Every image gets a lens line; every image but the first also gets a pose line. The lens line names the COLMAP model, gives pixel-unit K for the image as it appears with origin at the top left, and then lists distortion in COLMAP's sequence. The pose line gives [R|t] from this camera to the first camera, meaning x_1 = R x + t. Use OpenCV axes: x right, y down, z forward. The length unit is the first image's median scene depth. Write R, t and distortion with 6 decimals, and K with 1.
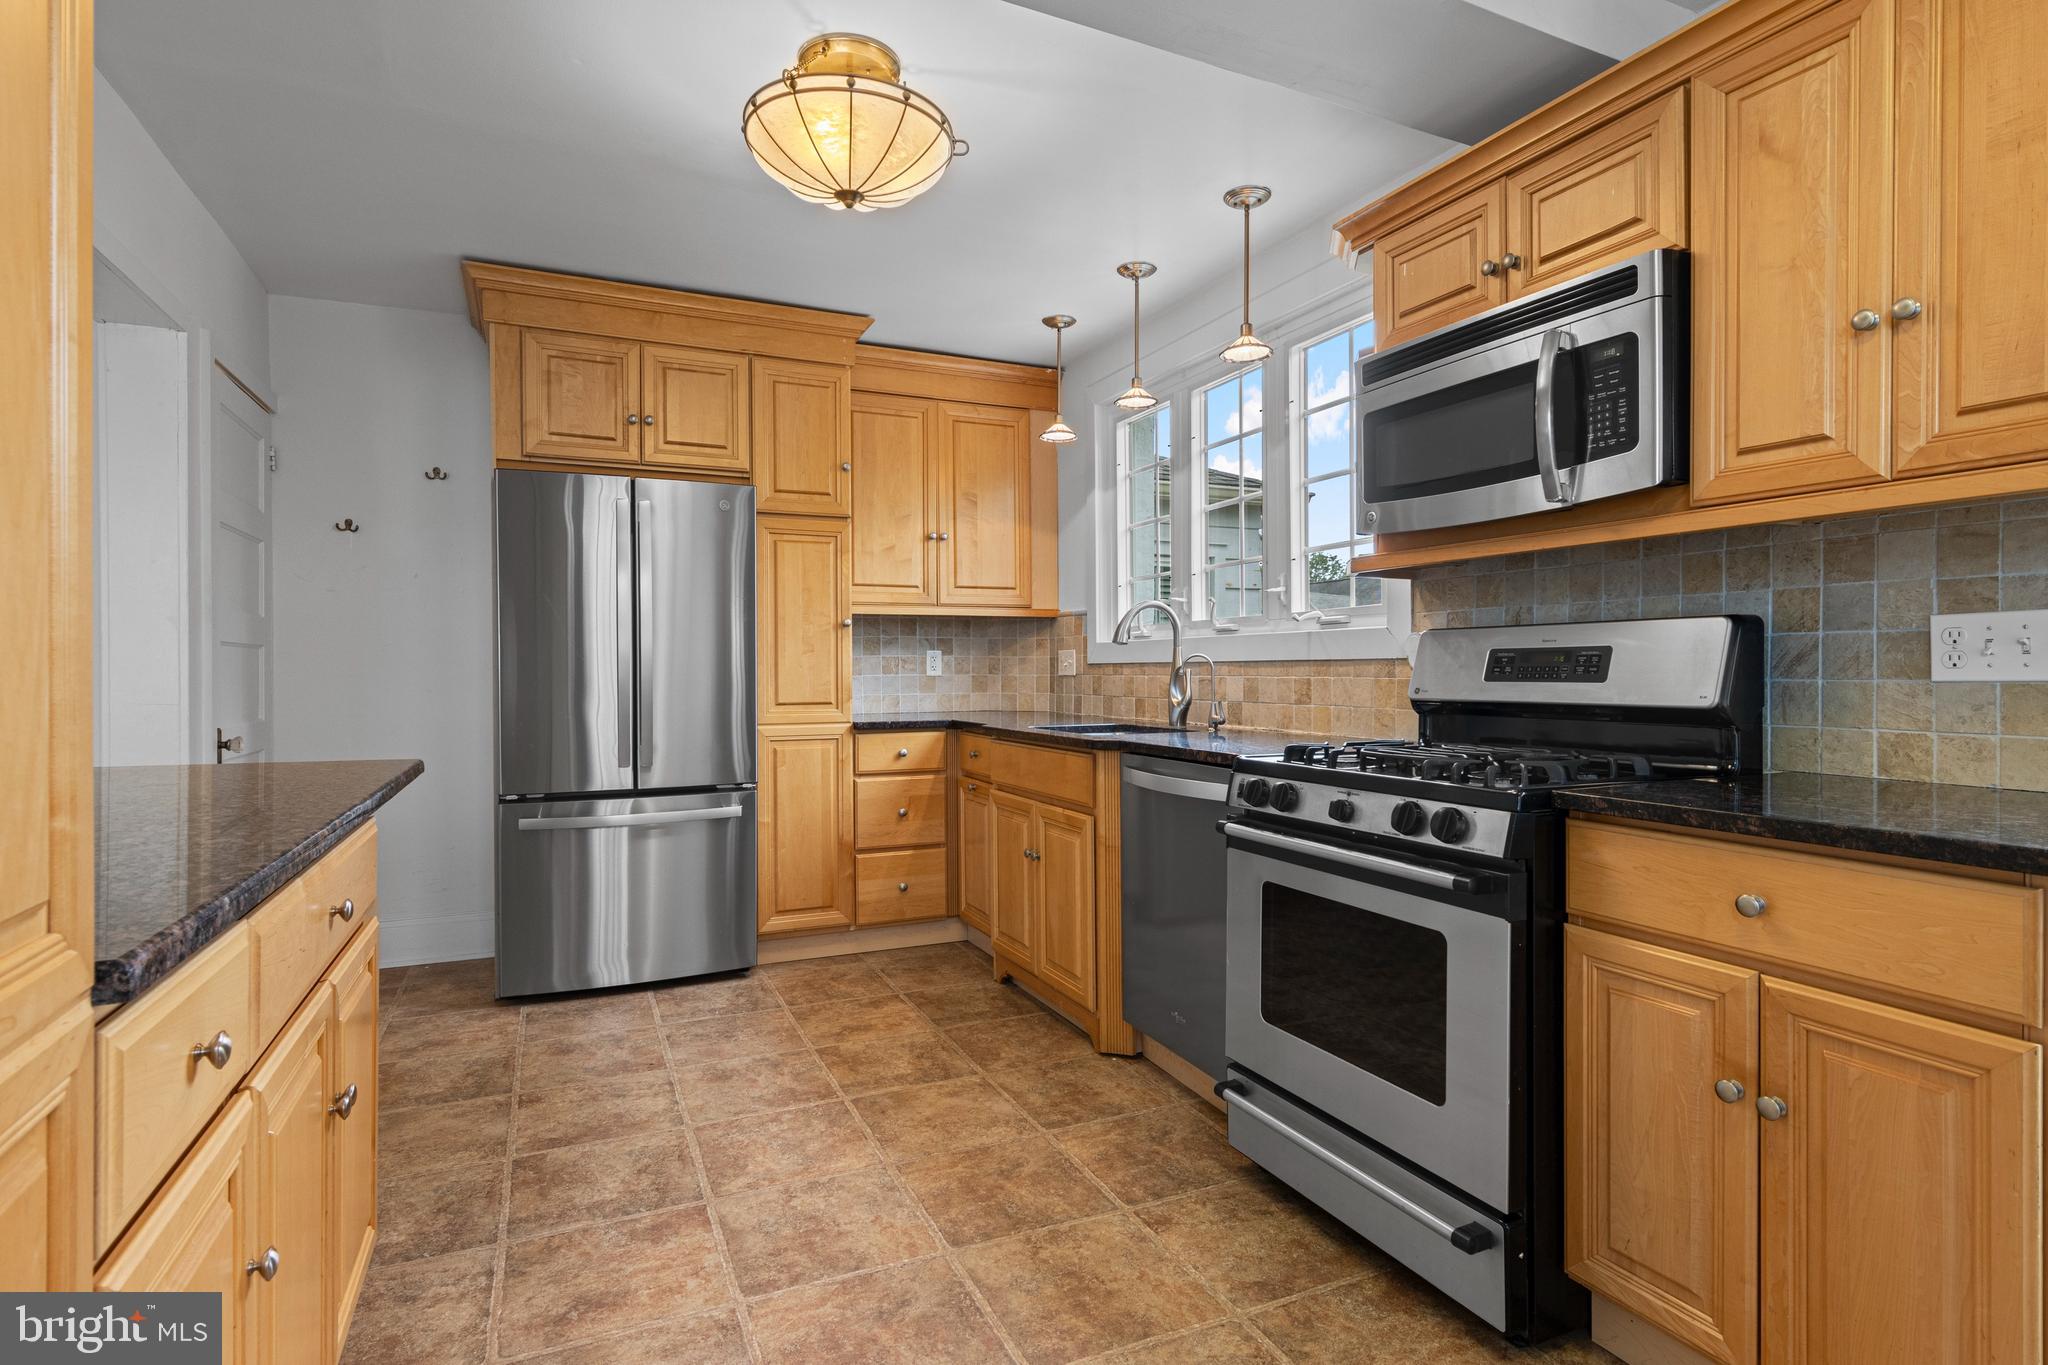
lens RADIAL K [[1051.4, 0, 1025.5], [0, 1051.4, 678.4], [0, 0, 1]] dist [0.012634, -0.003235]
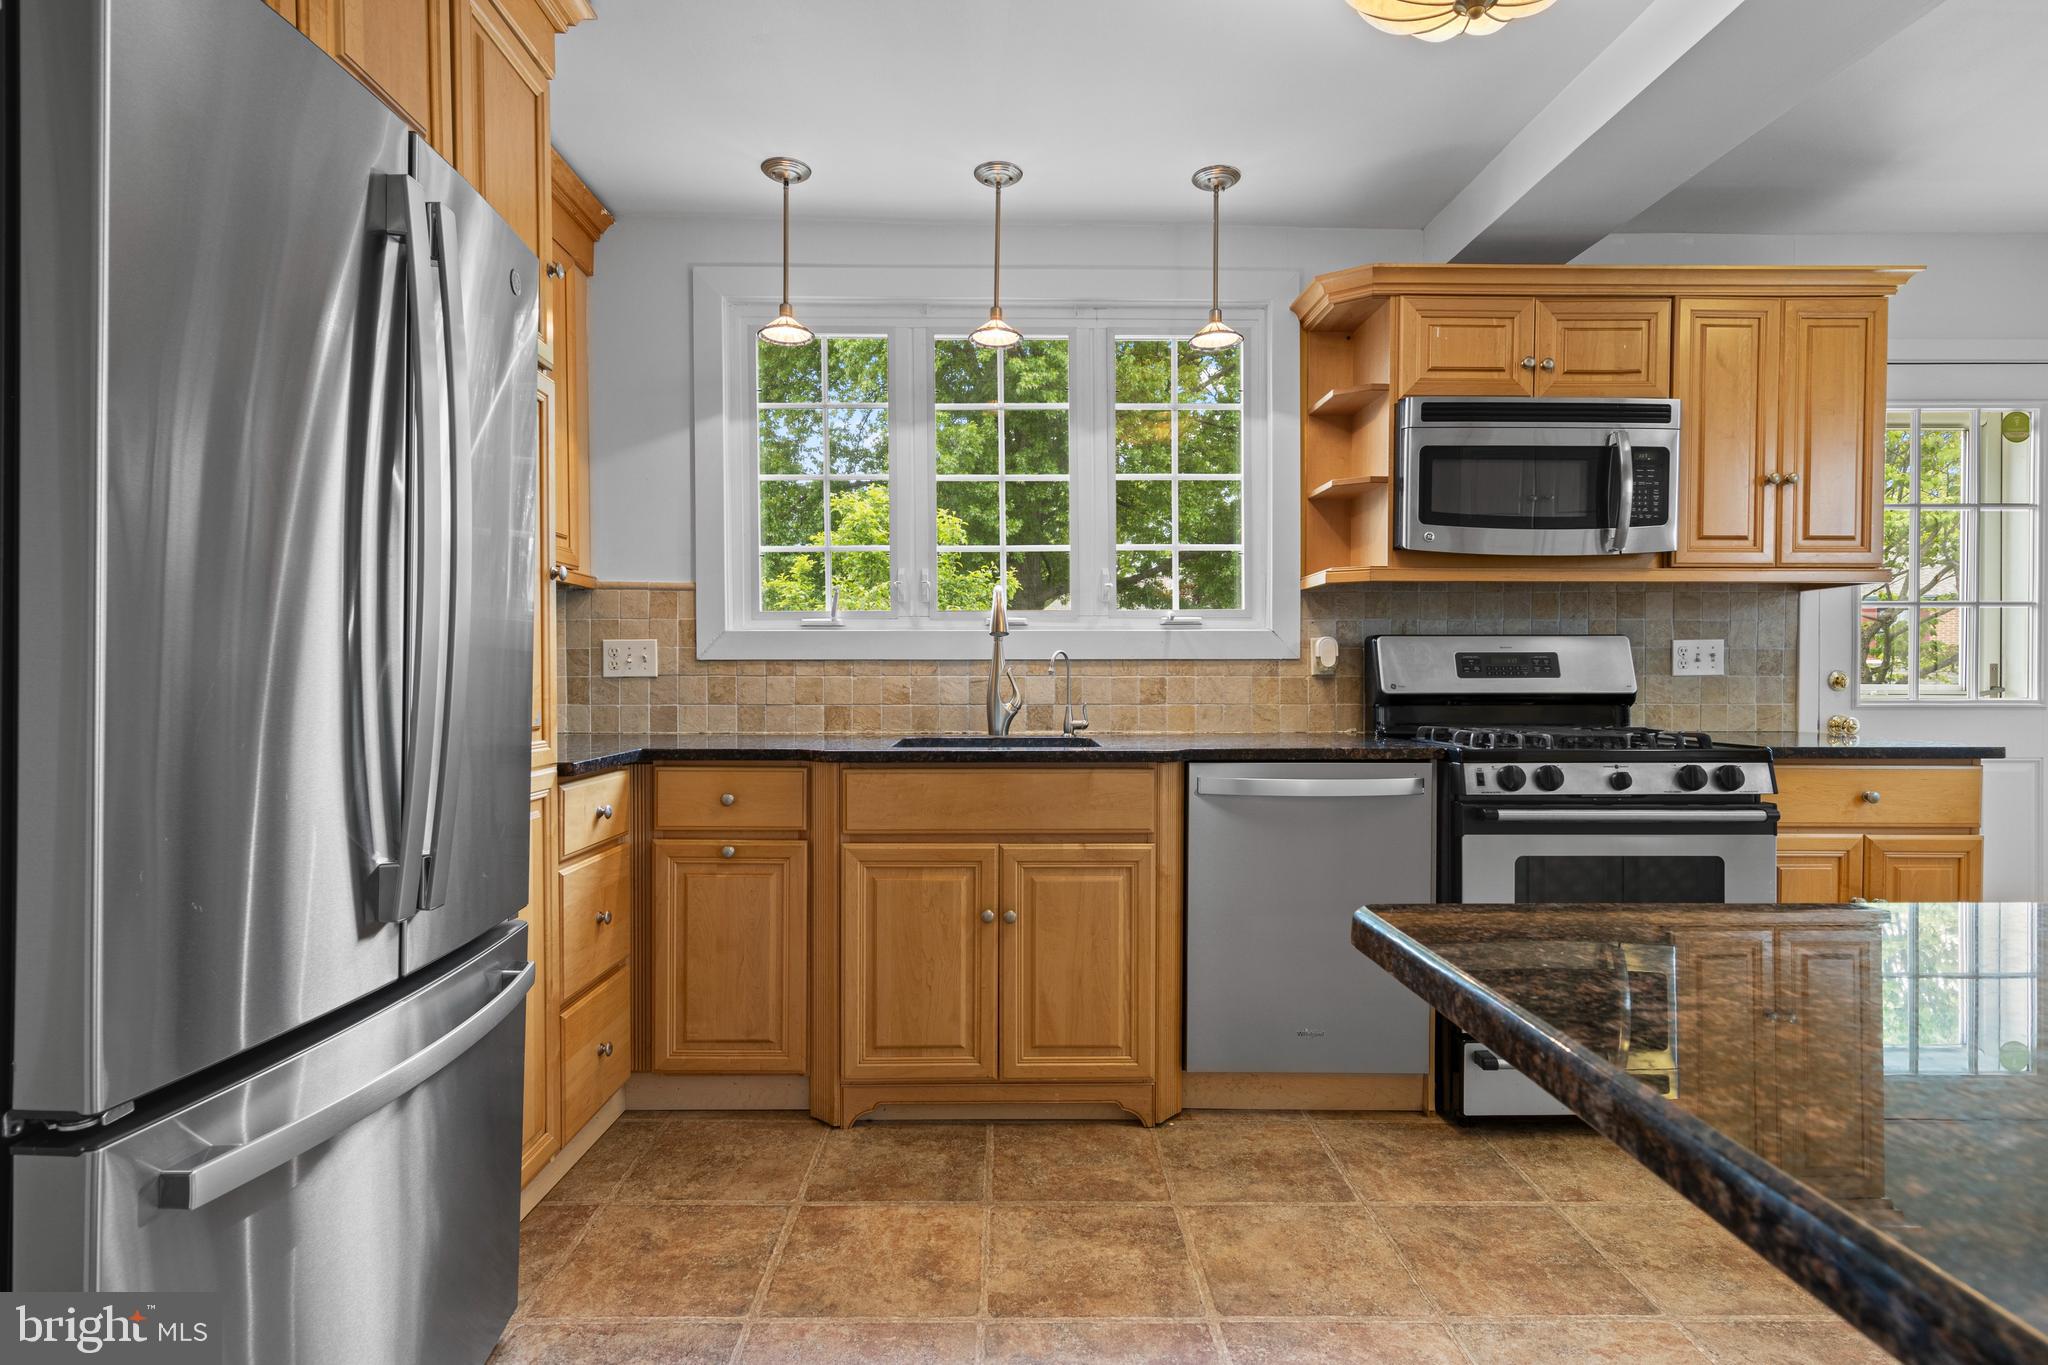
lens RADIAL K [[1051.4, 0, 1029.1], [0, 1051.4, 689.2], [0, 0, 1]] dist [0.012634, -0.003235]
pose [[0.392046, -0.007420, 0.919916, -0.808869], [0.006719, 0.999964, 0.005202, 0.005543], [-0.919921, 0.004141, 0.392082, 0.842888]]
